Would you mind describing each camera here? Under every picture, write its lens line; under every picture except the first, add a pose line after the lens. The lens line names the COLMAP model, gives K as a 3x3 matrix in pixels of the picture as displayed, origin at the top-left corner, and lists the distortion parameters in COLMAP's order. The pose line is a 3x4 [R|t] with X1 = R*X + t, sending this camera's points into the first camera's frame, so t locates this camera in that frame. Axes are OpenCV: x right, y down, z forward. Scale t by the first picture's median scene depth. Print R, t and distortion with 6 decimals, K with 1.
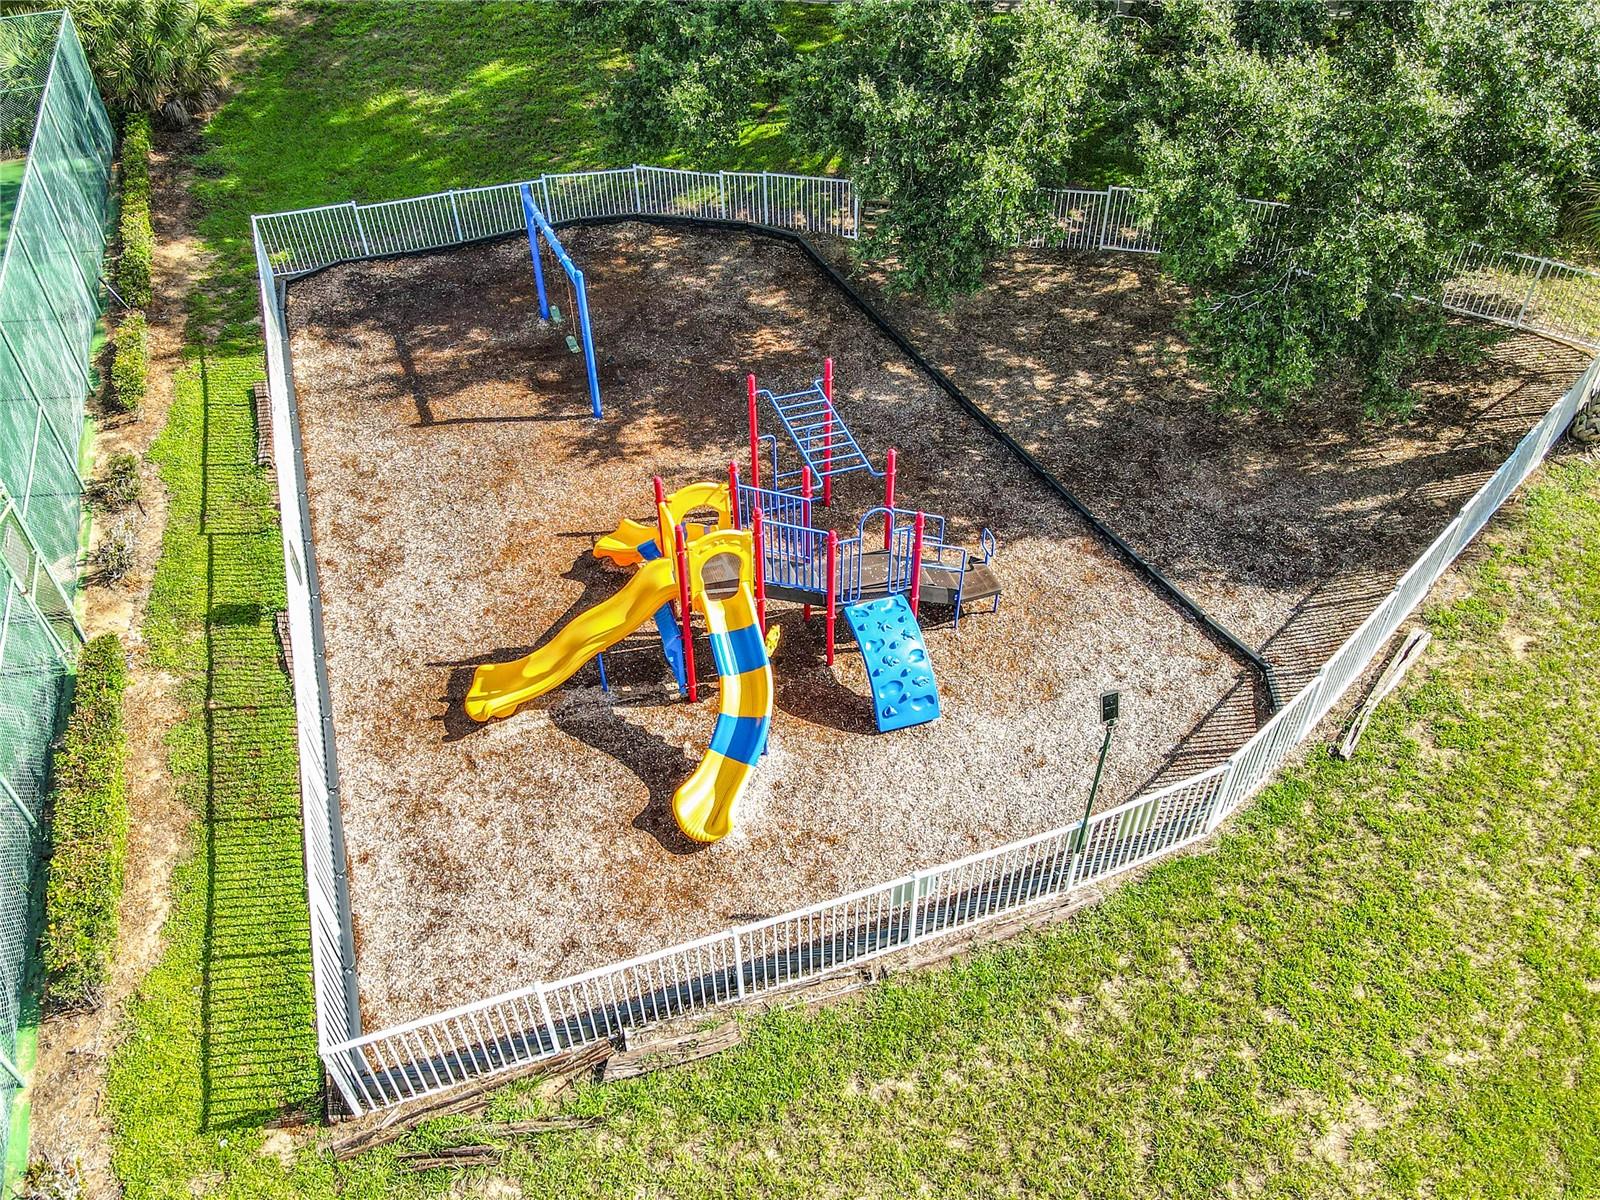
lens RADIAL K [[1158.6, 0, 799.8], [0, 1158.6, 576.9], [0, 0, 1]] dist [0.005097, 0.003013]
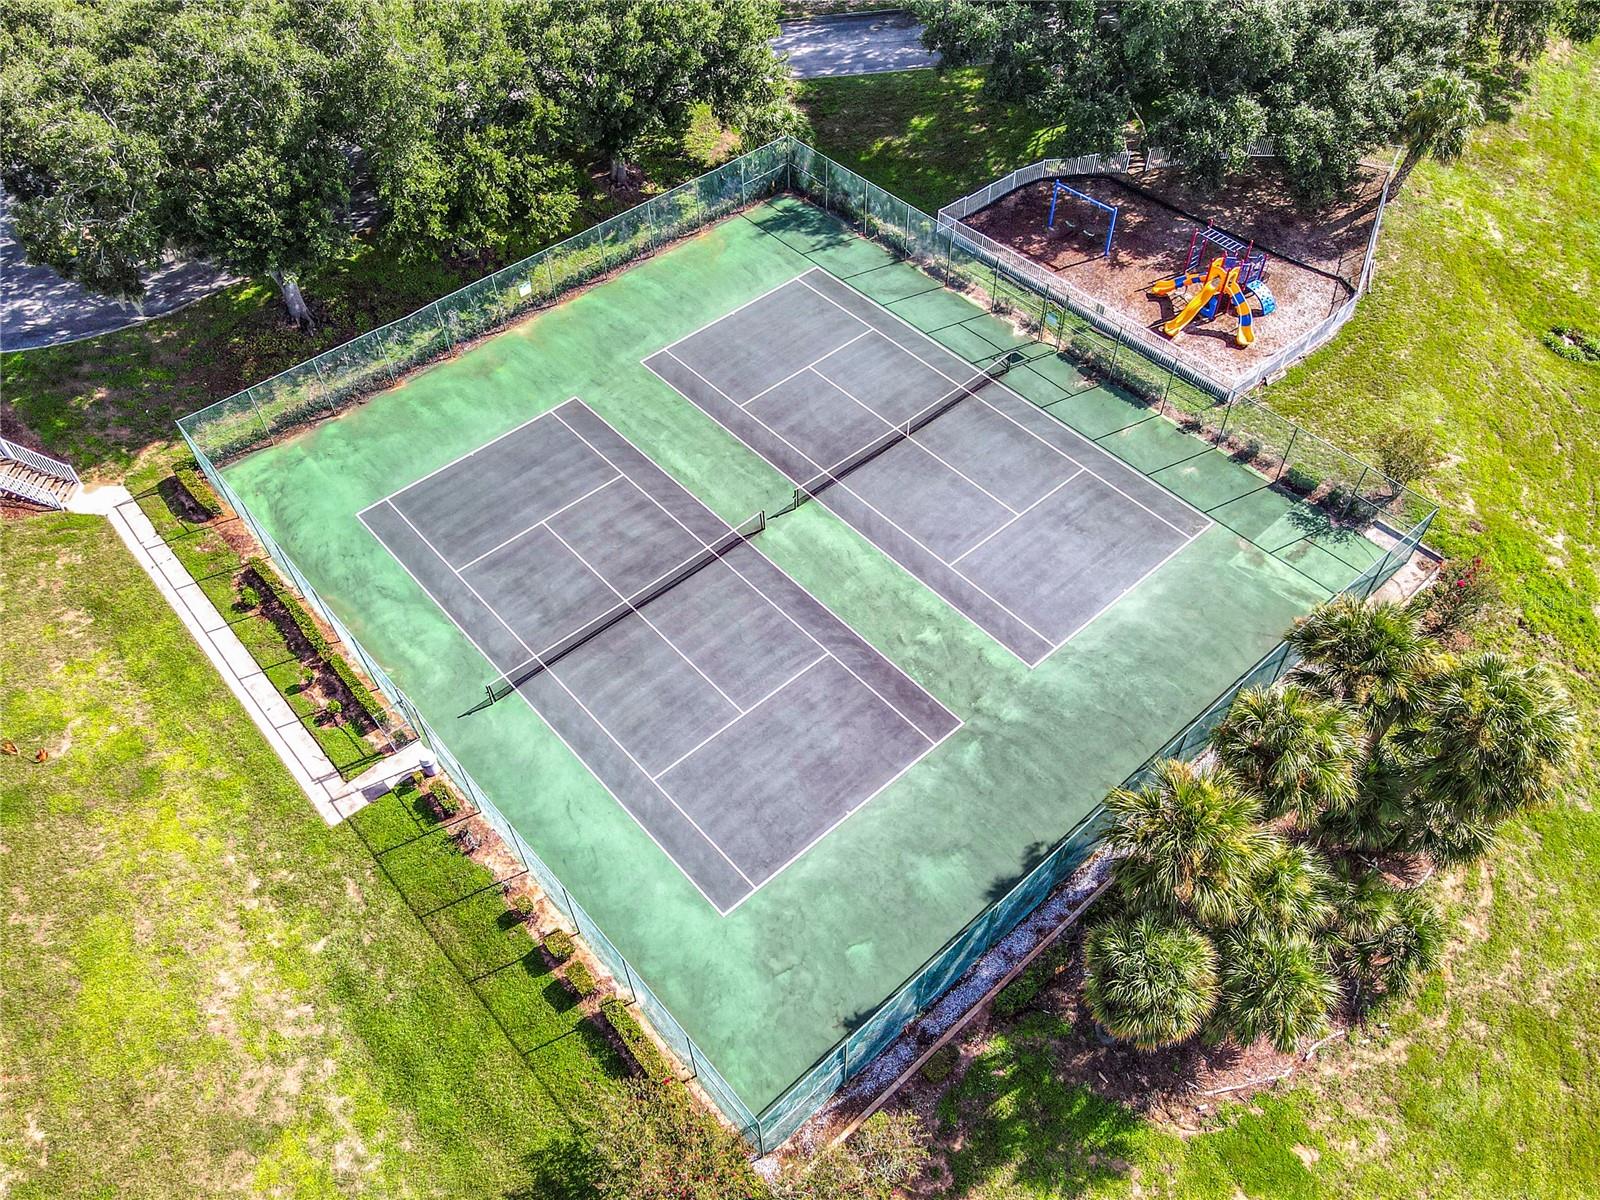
lens RADIAL K [[1183.8, 0, 800.0], [0, 1183.8, 600.0], [0, 0, 1]] dist [0.003398, 0.008624]
pose [[0.936168, -0.272194, 0.222486, -1.950863], [0.239167, 0.956959, 0.164405, 0.020041], [-0.257660, -0.100700, 0.960974, -1.921742]]
